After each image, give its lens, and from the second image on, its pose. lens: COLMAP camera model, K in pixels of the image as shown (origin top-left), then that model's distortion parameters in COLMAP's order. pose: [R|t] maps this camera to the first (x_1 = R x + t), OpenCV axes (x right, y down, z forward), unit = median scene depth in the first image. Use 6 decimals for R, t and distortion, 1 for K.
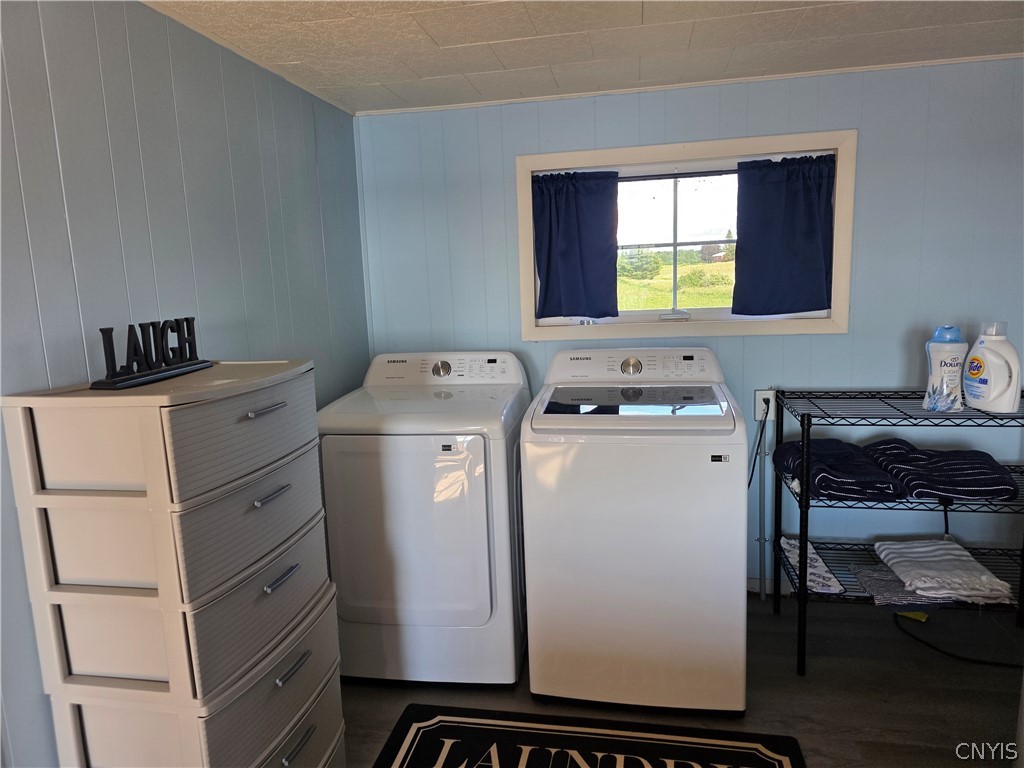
lens RADIAL K [[679.2, 0, 509.9], [0, 679.2, 405.9], [0, 0, 1]] dist [0.023915, -0.006397]
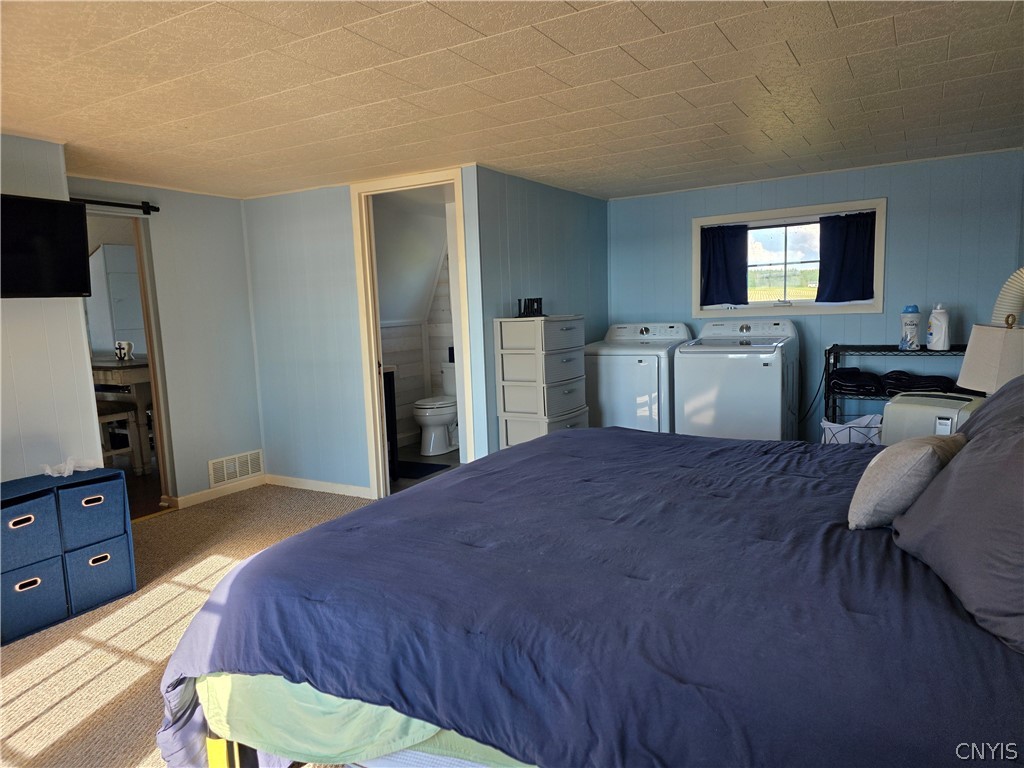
lens RADIAL K [[679.2, 0, 512.1], [0, 679.2, 385.2], [0, 0, 1]] dist [0.023915, -0.006397]
pose [[0.938597, 0.039099, -0.342793, 0.210038], [-0.057216, 0.997440, -0.042893, 0.200021], [0.340238, 0.059873, 0.938431, -0.908569]]
